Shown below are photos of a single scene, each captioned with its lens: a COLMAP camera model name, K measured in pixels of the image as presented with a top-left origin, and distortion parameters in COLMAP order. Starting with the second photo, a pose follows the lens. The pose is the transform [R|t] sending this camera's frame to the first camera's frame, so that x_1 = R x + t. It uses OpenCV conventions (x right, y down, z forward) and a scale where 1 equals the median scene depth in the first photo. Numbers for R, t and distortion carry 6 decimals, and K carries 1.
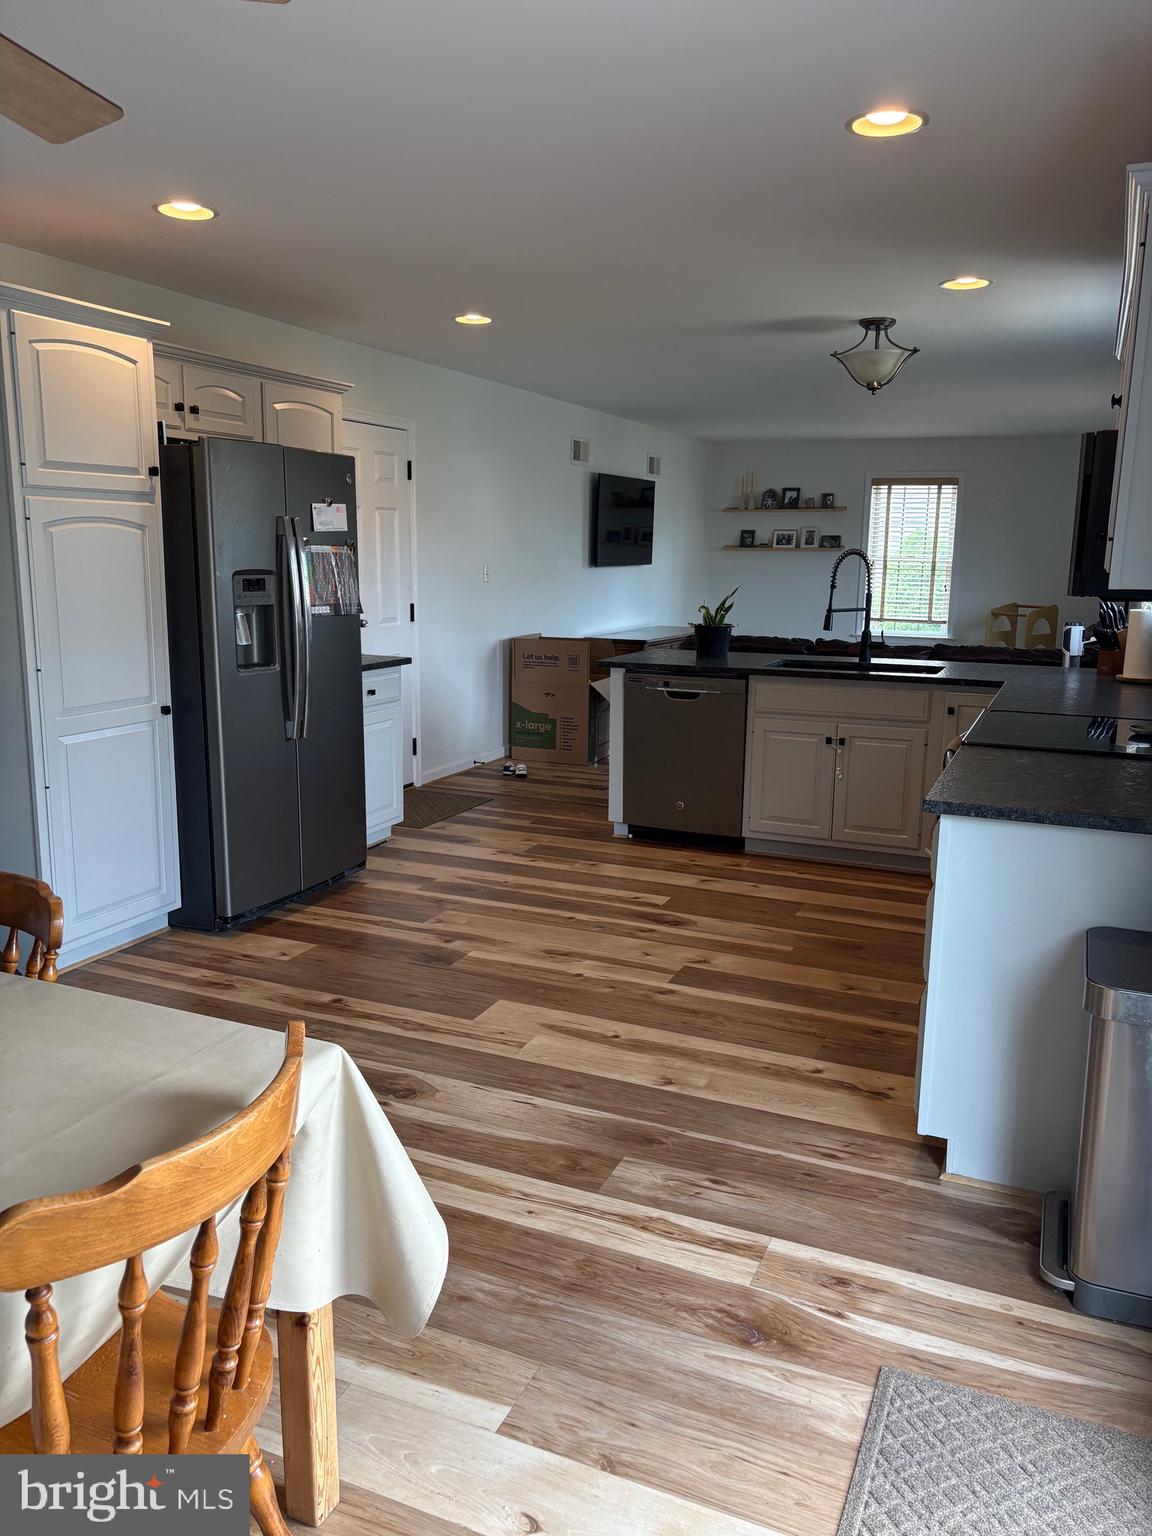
lens RADIAL K [[1158.1, 0, 580.1], [0, 1158.1, 764.1], [0, 0, 1]] dist [0.052056, -0.076382]
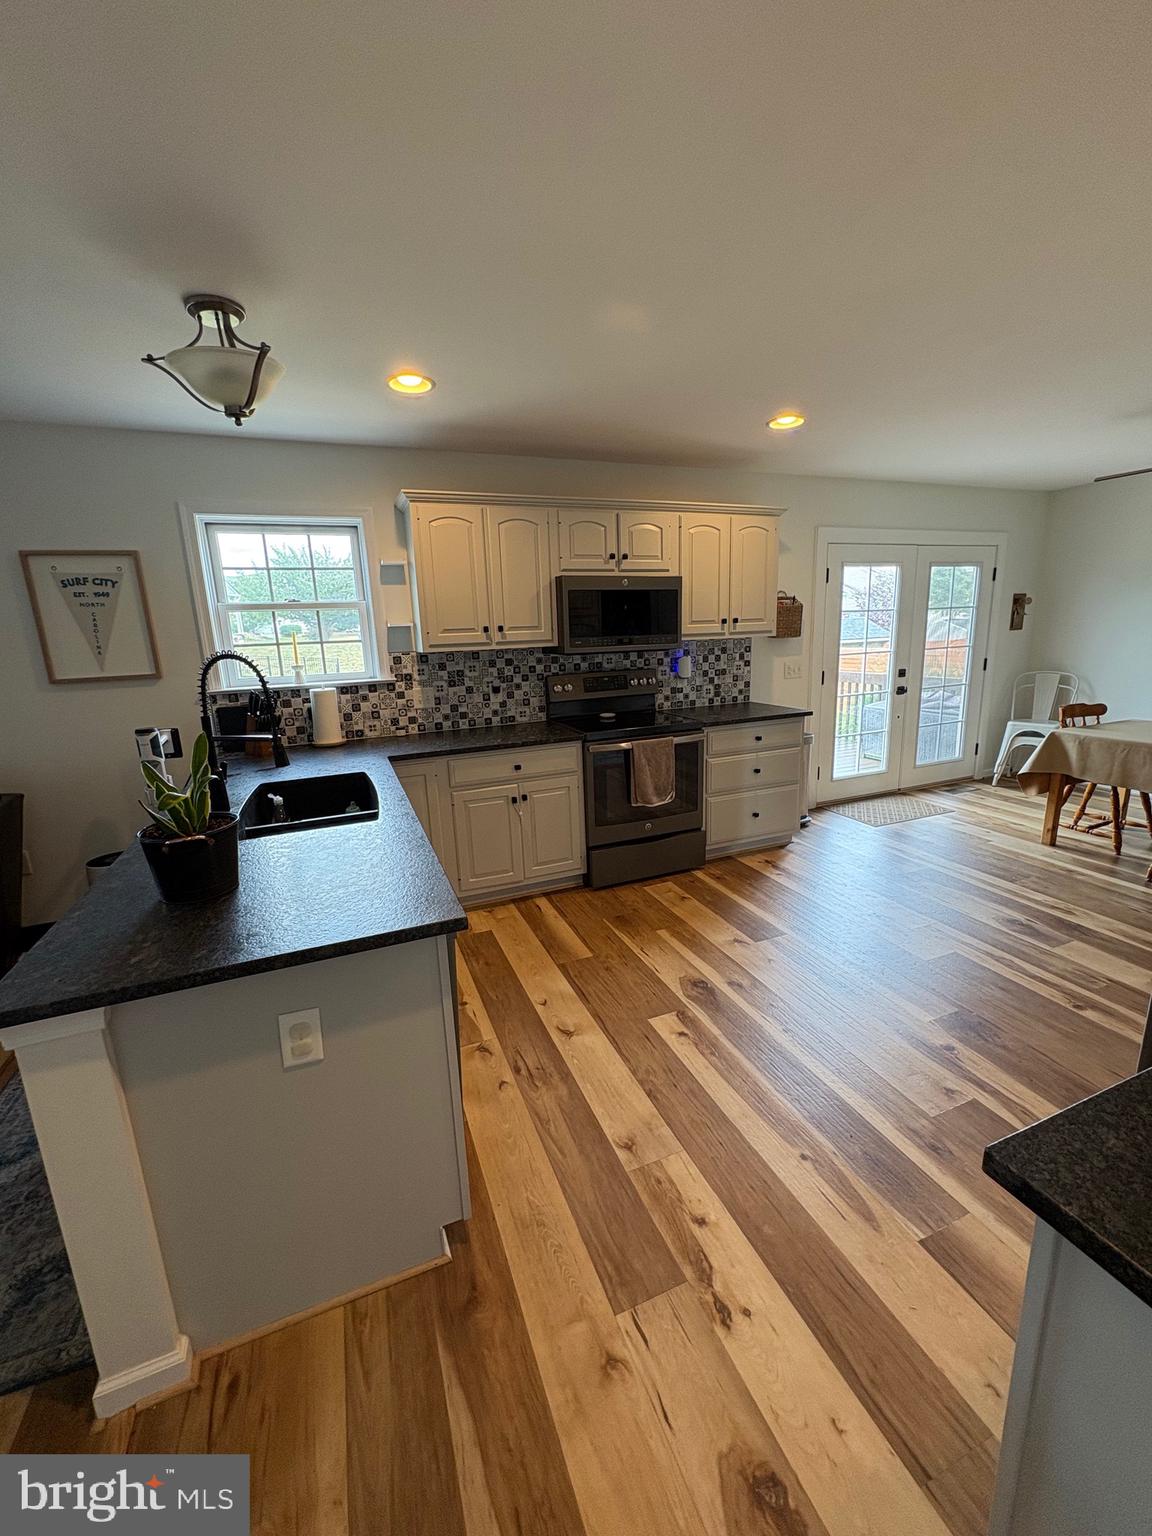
lens RADIAL K [[607.5, 0, 578.7], [0, 607.5, 767.3], [0, 0, 1]] dist [0.000300, -0.000244]
pose [[-0.709945, -0.142814, 0.689625, -0.178366], [0.158109, 0.921905, 0.353685, -0.238235], [-0.686279, 0.360133, -0.631921, 1.231982]]
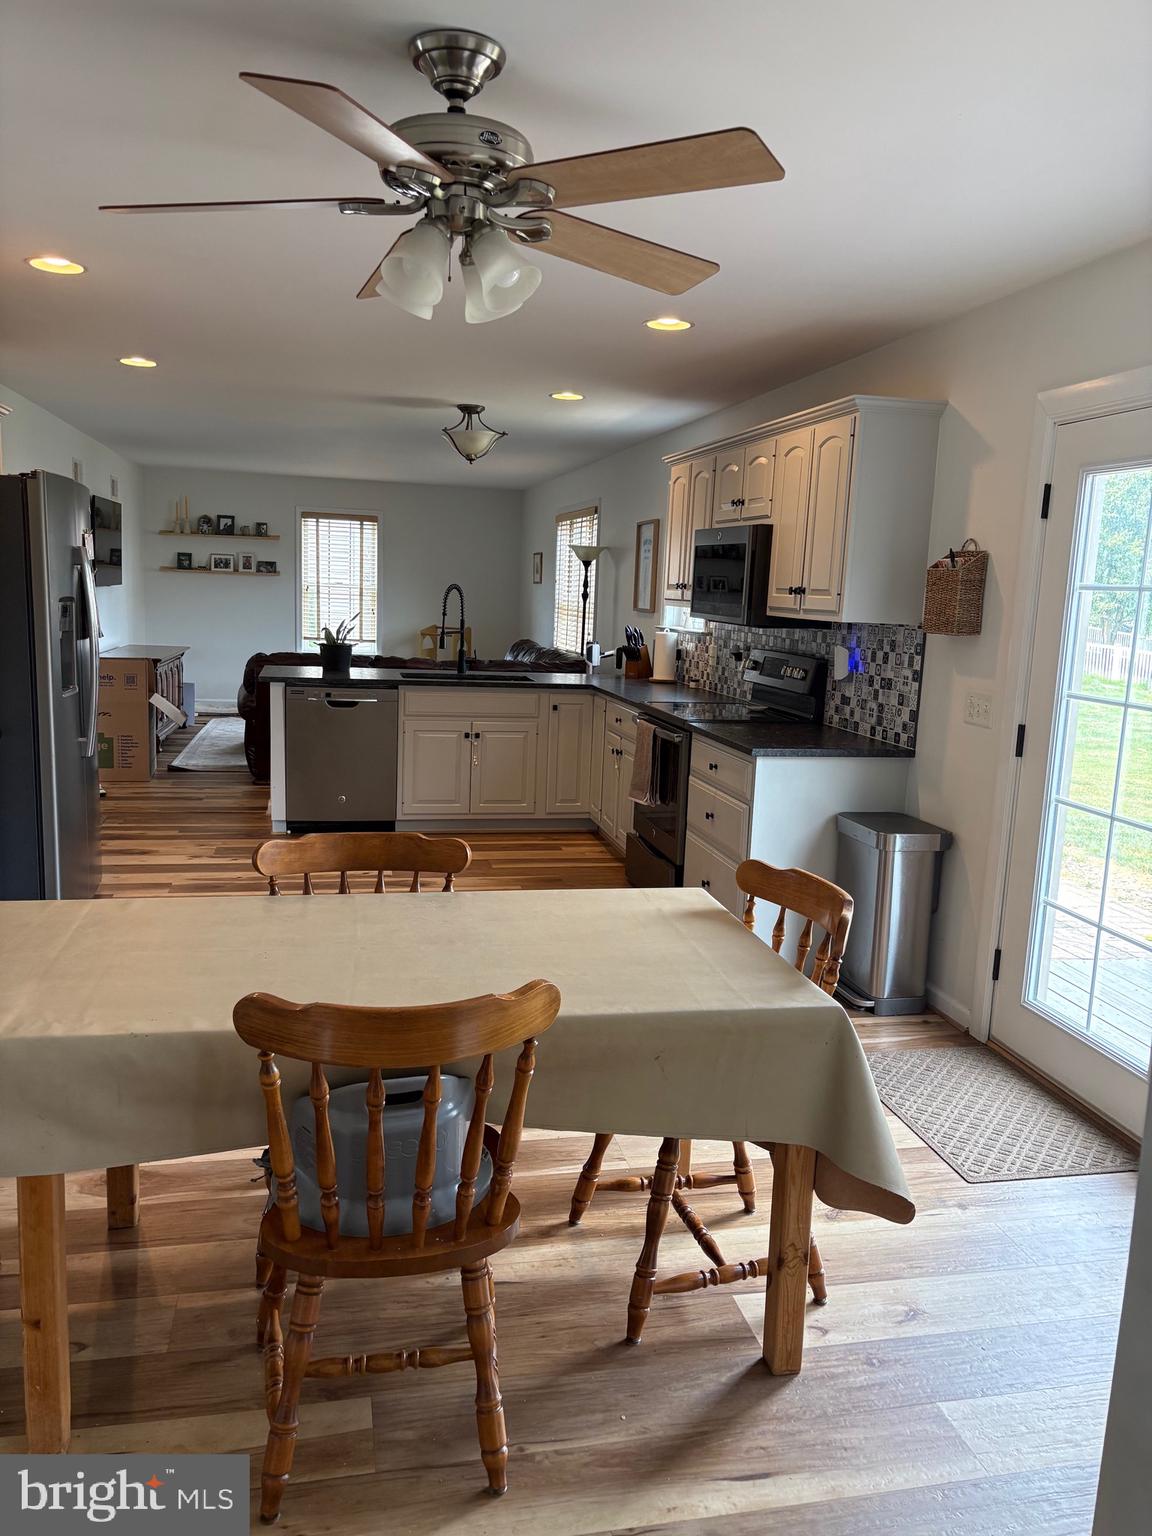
lens RADIAL K [[1158.1, 0, 576.9], [0, 1158.1, 775.4], [0, 0, 1]] dist [0.052056, -0.076382]
pose [[0.810405, -0.075877, 0.580935, -0.449135], [0.079110, 0.996669, 0.019817, 0.008164], [-0.580504, 0.029898, 0.813708, -0.102322]]
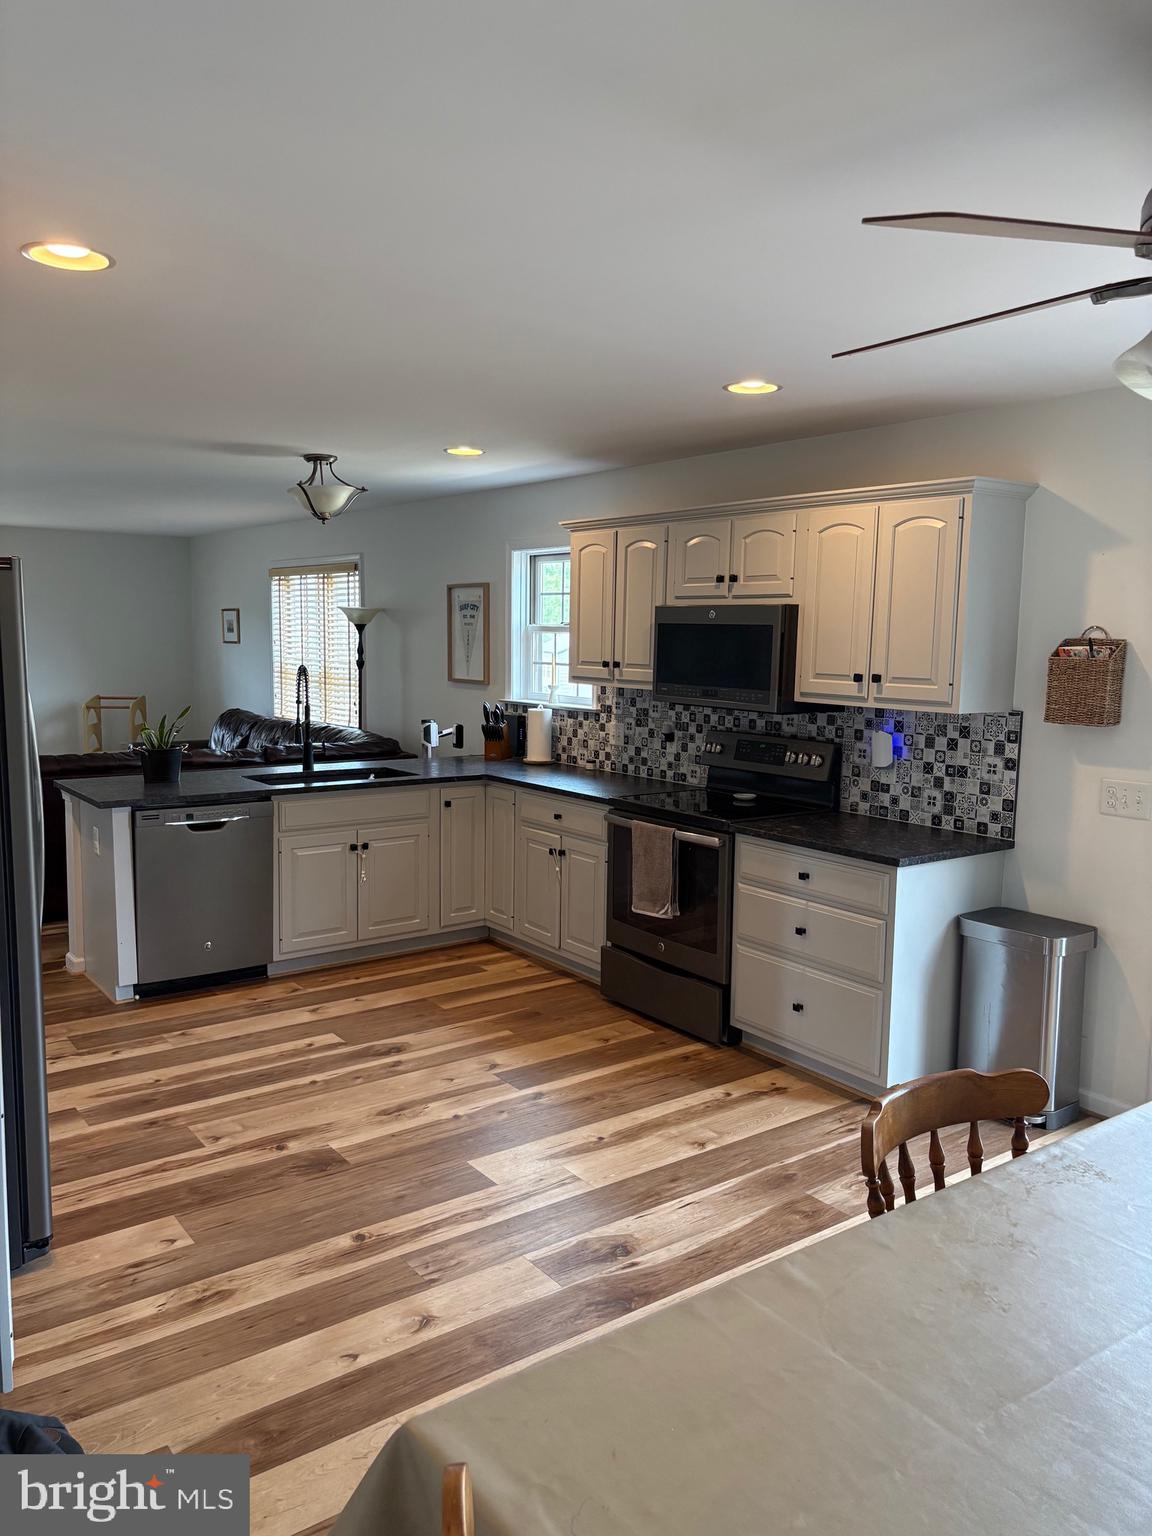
lens RADIAL K [[1158.1, 0, 586.0], [0, 1158.1, 766.7], [0, 0, 1]] dist [0.052056, -0.076382]
pose [[0.496915, -0.104982, 0.861426, -0.610246], [0.149907, 0.988117, 0.033947, -0.102268], [-0.854753, 0.112265, 0.506748, 0.295366]]
